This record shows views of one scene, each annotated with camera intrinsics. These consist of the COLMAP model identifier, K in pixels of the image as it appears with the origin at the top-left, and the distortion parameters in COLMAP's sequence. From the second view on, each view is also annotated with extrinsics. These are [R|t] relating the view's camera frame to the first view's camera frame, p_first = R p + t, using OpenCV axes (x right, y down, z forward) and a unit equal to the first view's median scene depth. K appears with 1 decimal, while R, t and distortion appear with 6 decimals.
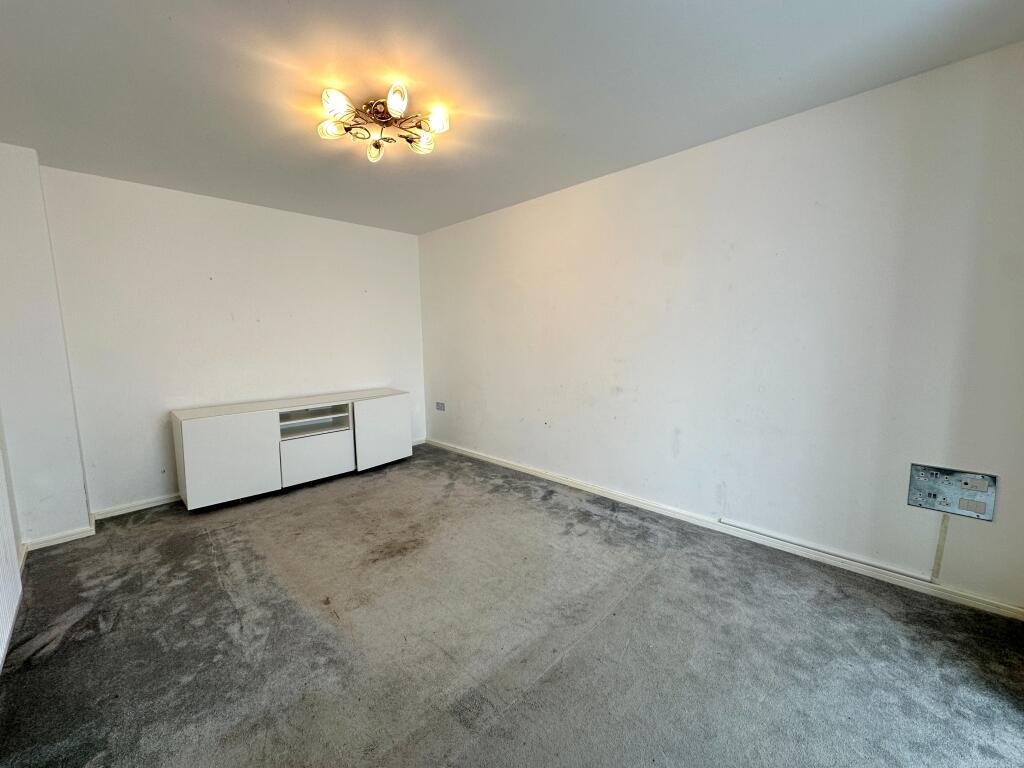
lens RADIAL K [[412.8, 0, 512.0], [0, 412.8, 384.0], [0, 0, 1]] dist [0.000599, 0.000266]
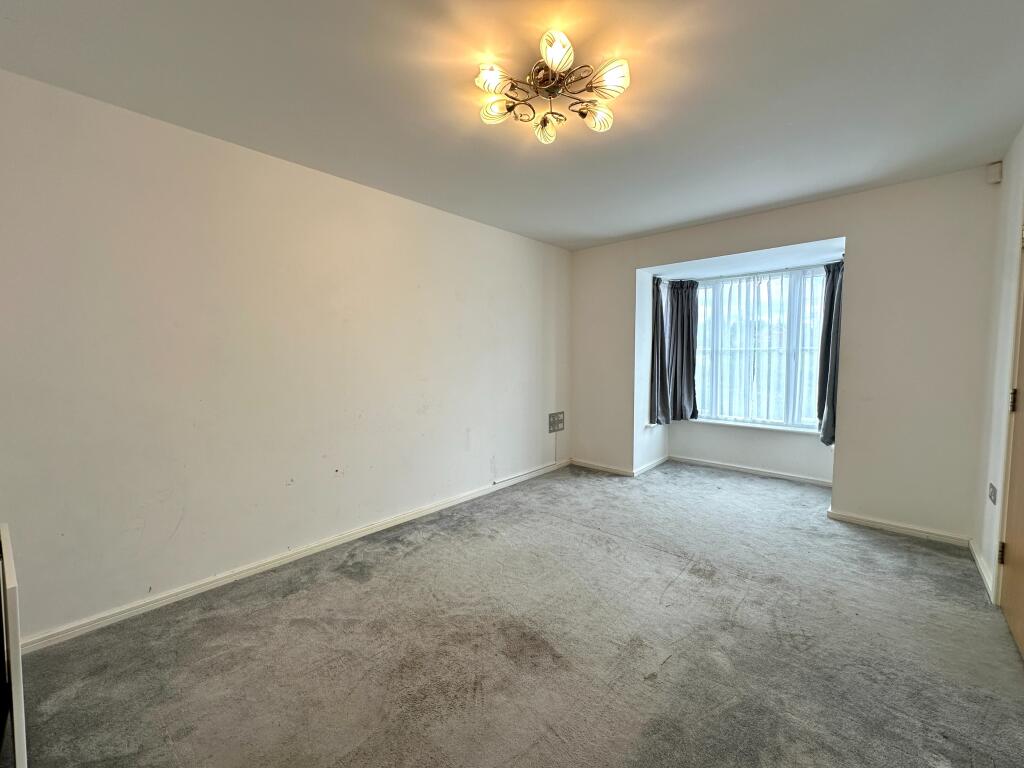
lens RADIAL K [[412.8, 0, 512.0], [0, 412.8, 384.0], [0, 0, 1]] dist [0.000599, 0.000266]
pose [[-0.035516, -0.056815, 0.997753, -1.163444], [0.121576, 0.990722, 0.060742, -0.120063], [-0.991946, 0.123460, -0.028279, 1.170805]]
